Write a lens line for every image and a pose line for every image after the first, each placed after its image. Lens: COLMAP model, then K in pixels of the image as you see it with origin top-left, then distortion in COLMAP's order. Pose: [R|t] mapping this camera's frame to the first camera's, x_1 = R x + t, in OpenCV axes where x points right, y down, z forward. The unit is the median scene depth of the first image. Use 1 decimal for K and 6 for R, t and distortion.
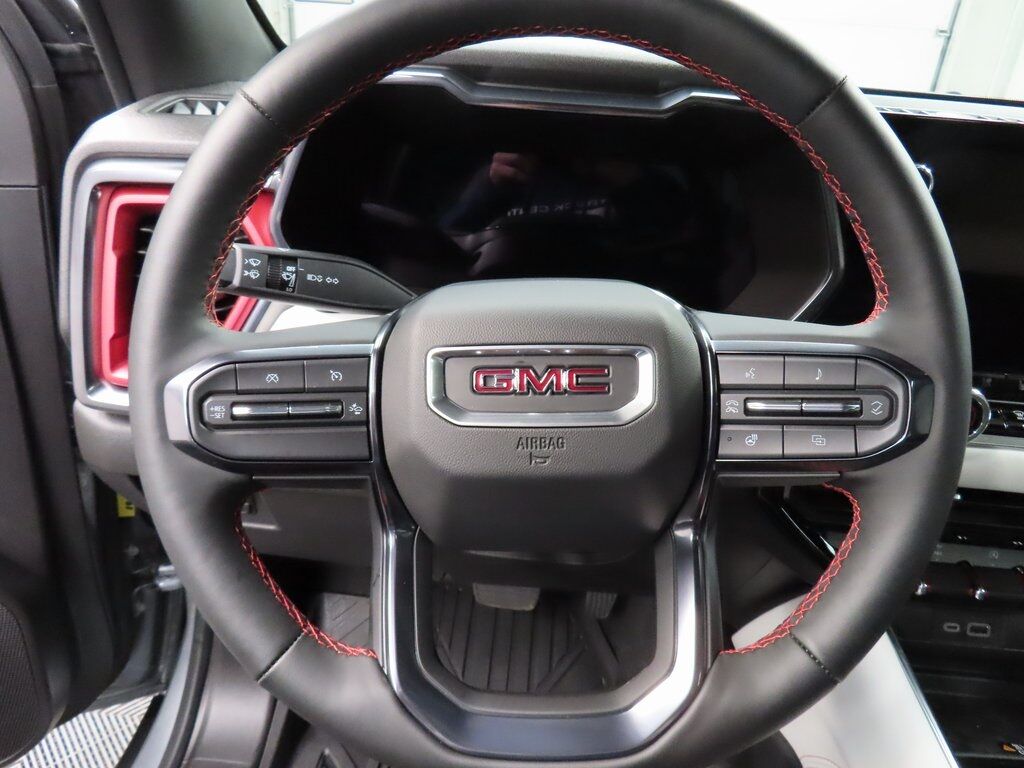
lens RADIAL K [[732.6, 0, 509.8], [0, 732.6, 380.9], [0, 0, 1]] dist [-0.008928, 0.001675]
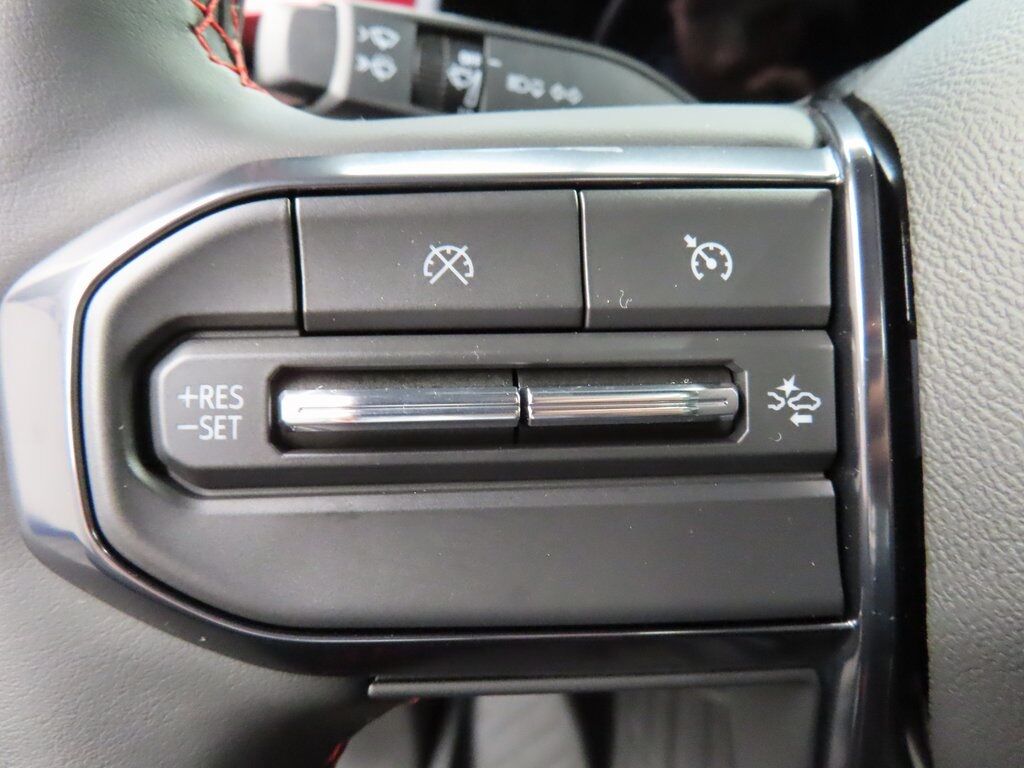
lens RADIAL K [[732.6, 0, 509.8], [0, 732.6, 380.9], [0, 0, 1]] dist [-0.008928, 0.001675]
pose [[0.984475, -0.001828, -0.175515, -0.127379], [0.000588, 0.999975, -0.007116, 0.016372], [0.175524, 0.006902, 0.984451, 0.374061]]
